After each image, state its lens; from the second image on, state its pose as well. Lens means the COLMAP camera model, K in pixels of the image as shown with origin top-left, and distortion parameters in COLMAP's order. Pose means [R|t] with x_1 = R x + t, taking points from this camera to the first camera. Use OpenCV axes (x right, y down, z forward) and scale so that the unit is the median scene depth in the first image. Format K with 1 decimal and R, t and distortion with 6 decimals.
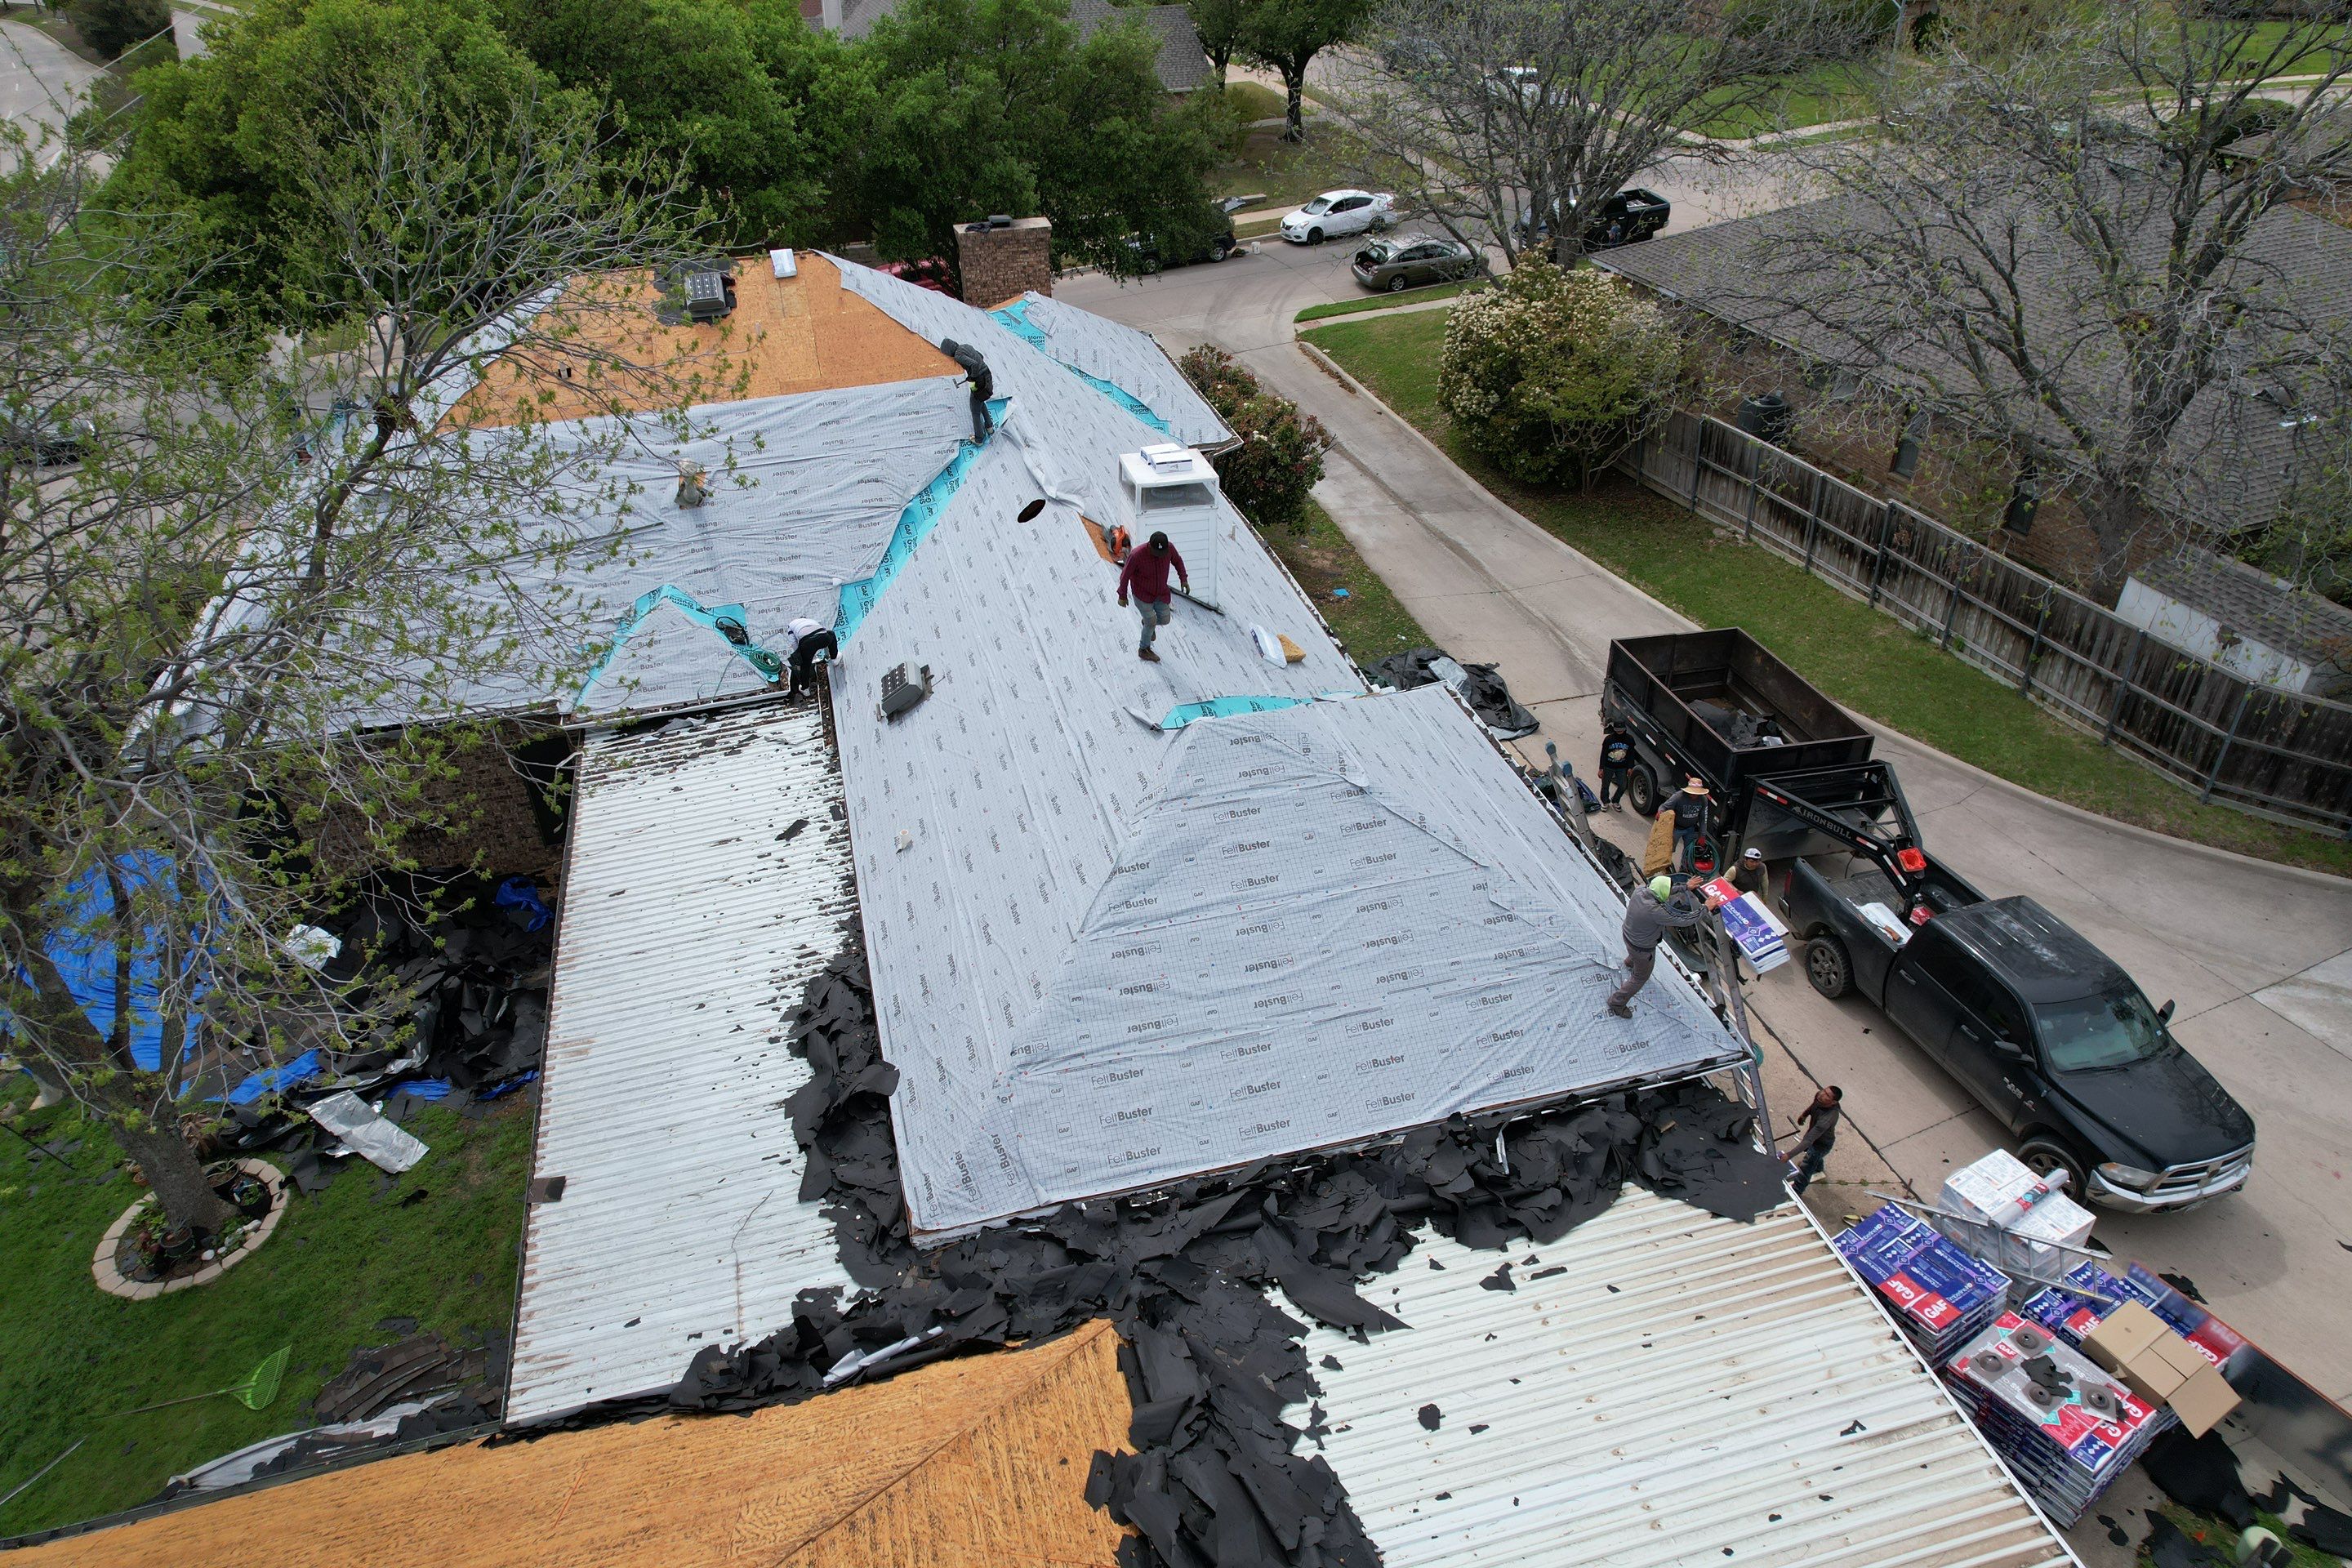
lens RADIAL K [[1499.0, 0, 1174.4], [0, 1499.0, 785.2], [0, 0, 1]] dist [-0.073060, 0.061537]
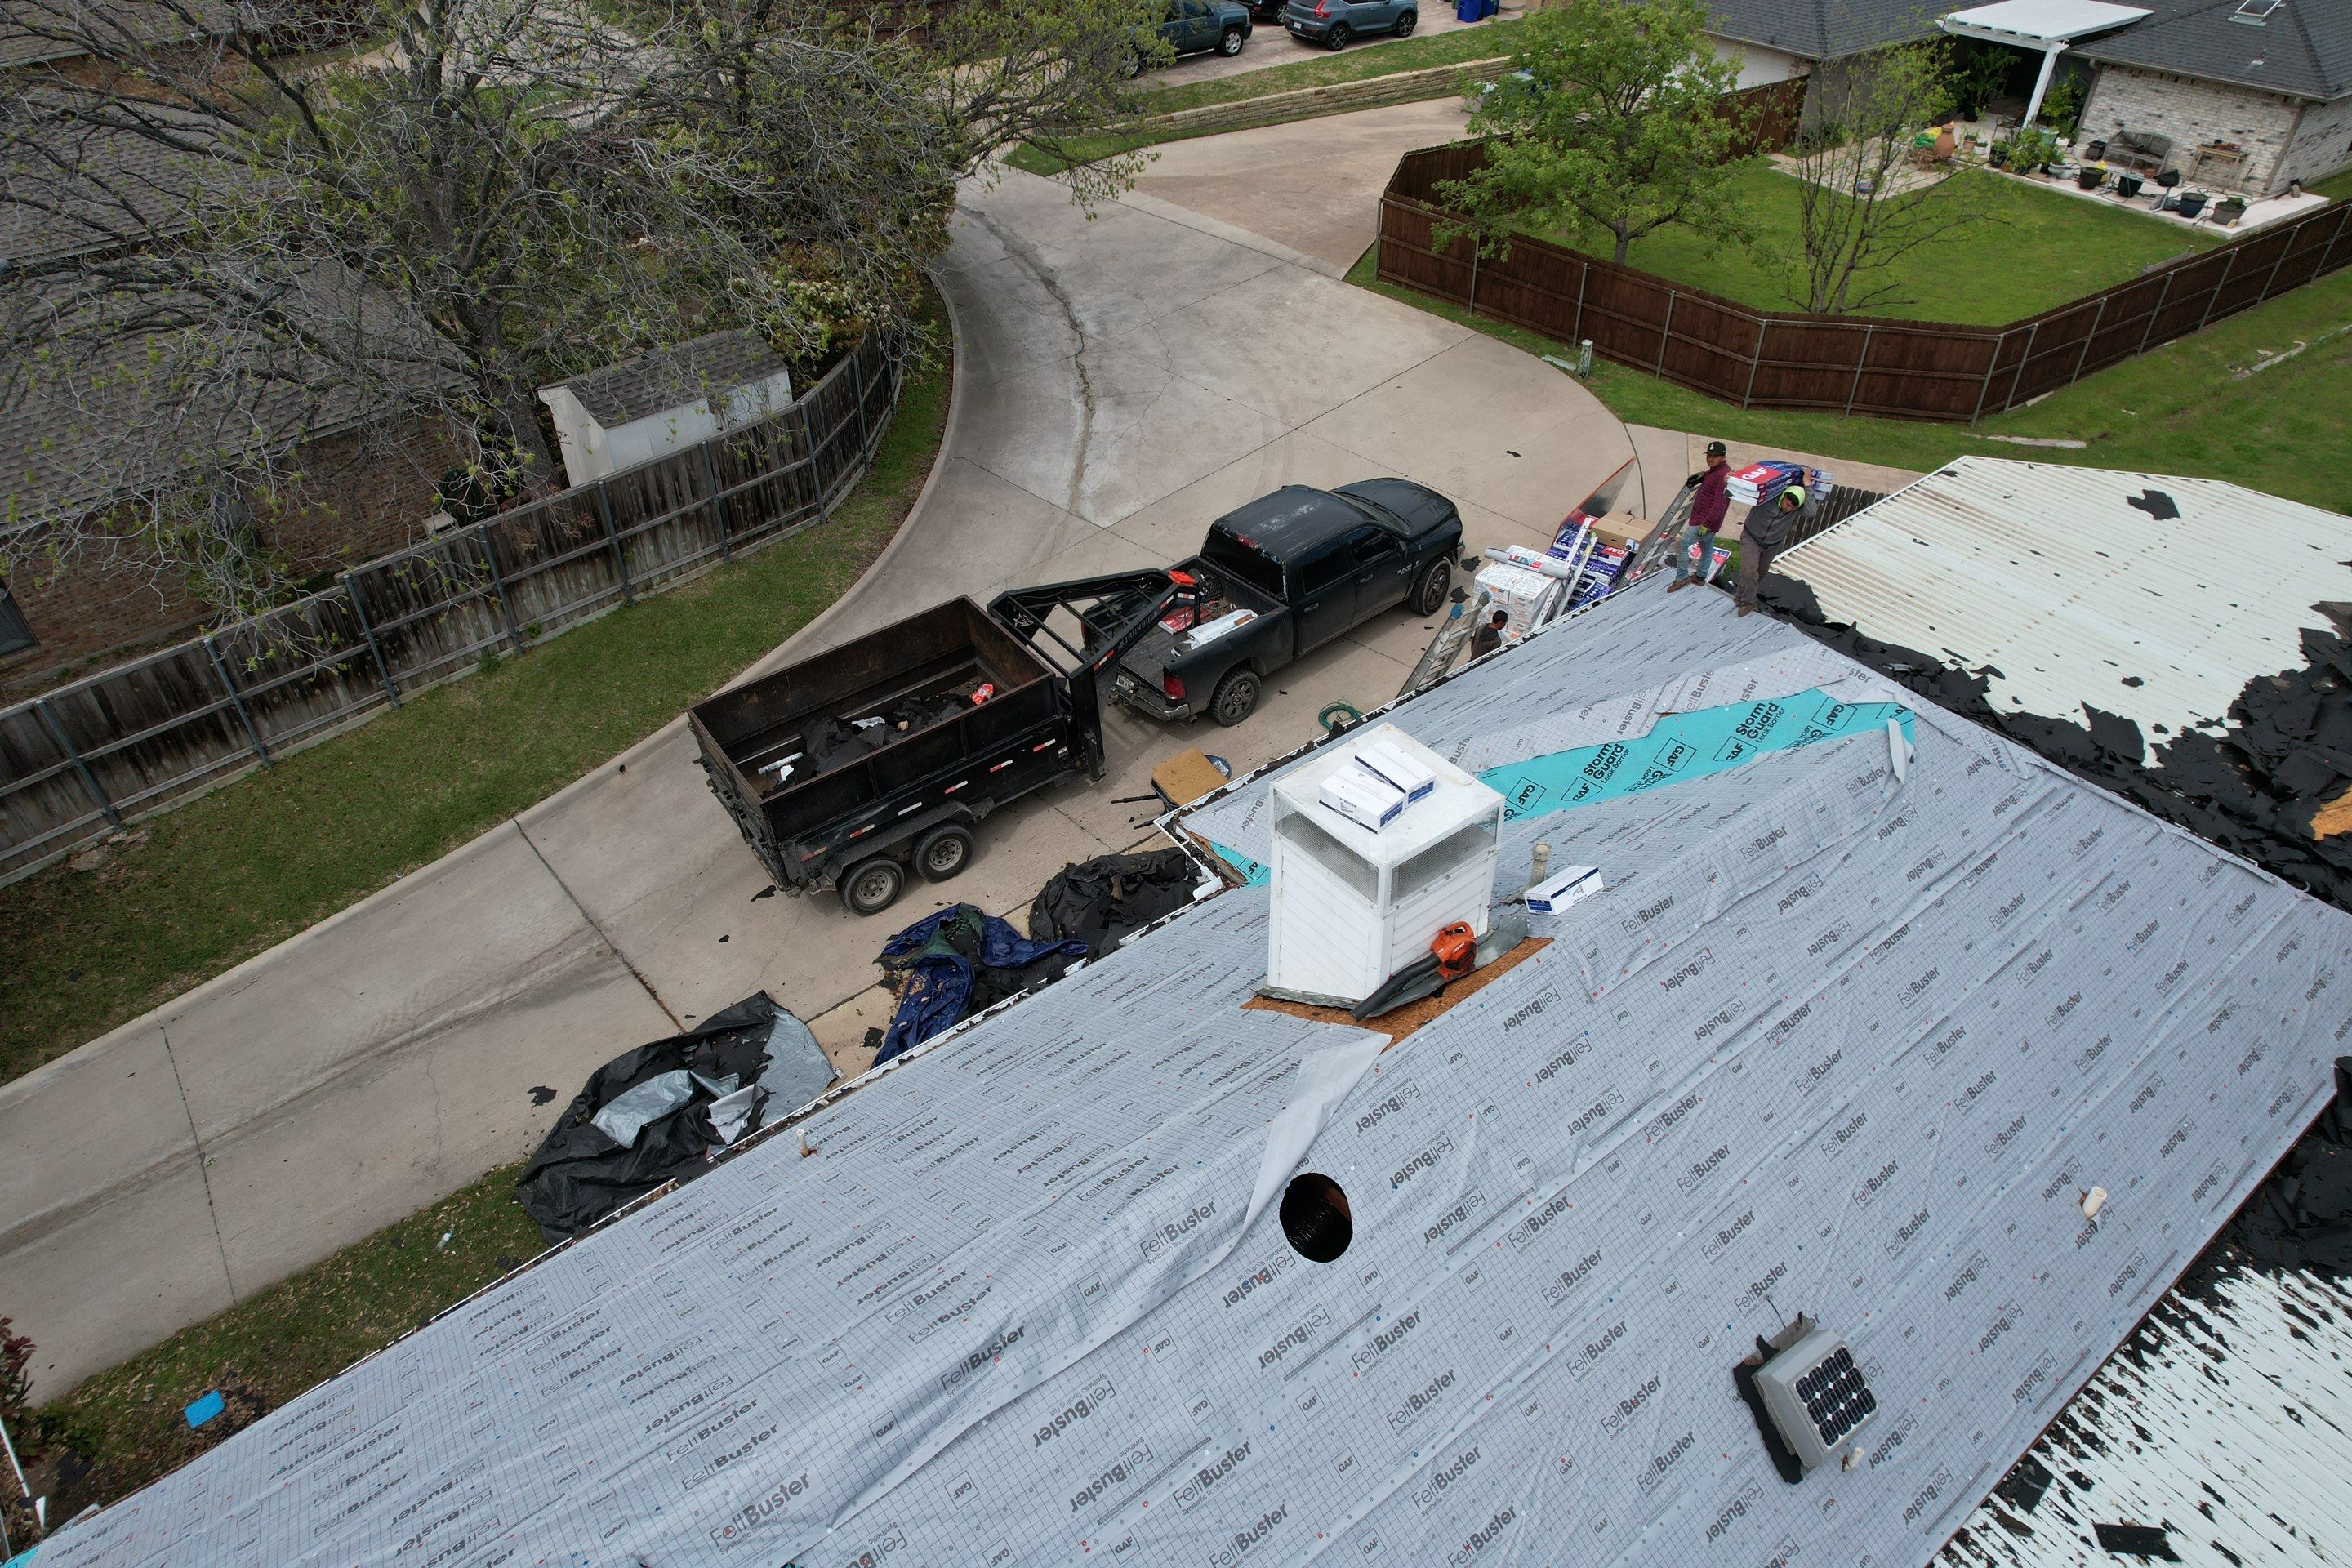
lens RADIAL K [[1499.0, 0, 1177.0], [0, 1499.0, 783.6], [0, 0, 1]] dist [-0.073060, 0.061537]
pose [[-0.387361, -0.566006, 0.727729, -0.283821], [0.529998, 0.509165, 0.678125, -0.494497], [-0.754357, 0.648373, 0.102751, 0.843581]]
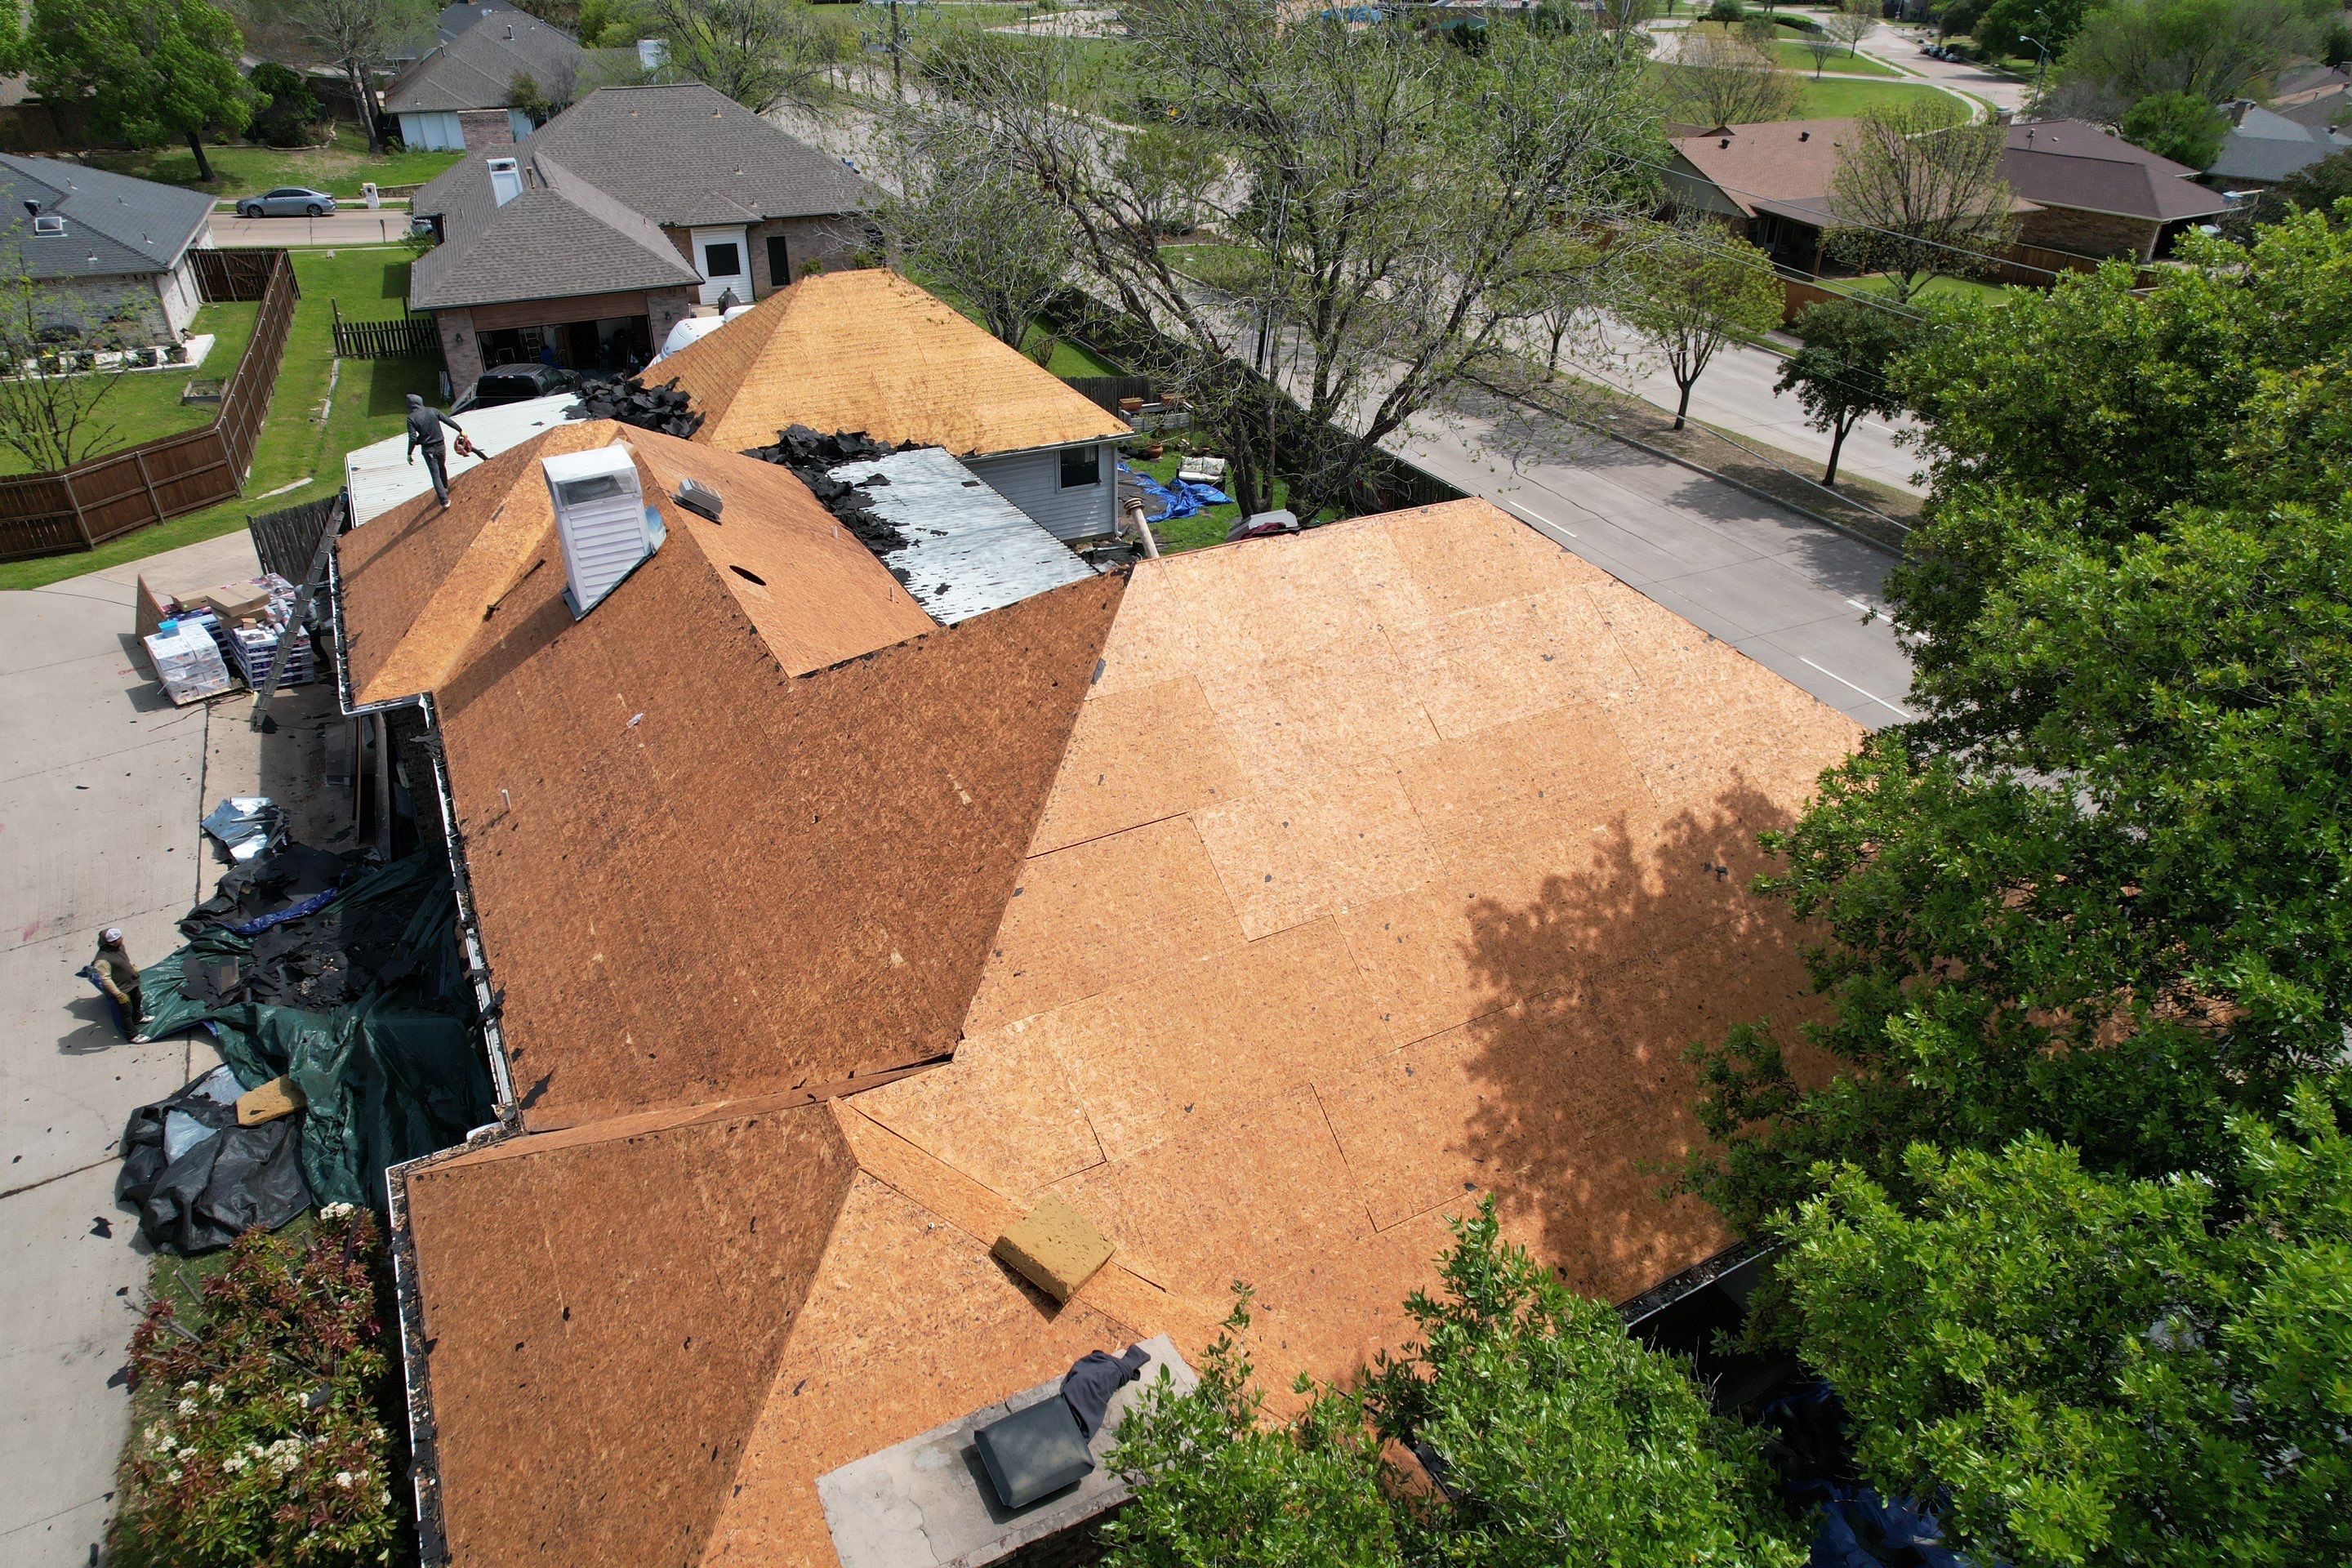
lens RADIAL K [[1499.0, 0, 1175.2], [0, 1499.0, 773.5], [0, 0, 1]] dist [-0.073060, 0.061537]
pose [[-0.974714, 0.121225, -0.187717, -0.154463], [-0.116381, 0.441732, 0.889566, -0.912049], [0.190758, 0.888919, -0.416454, 1.432679]]
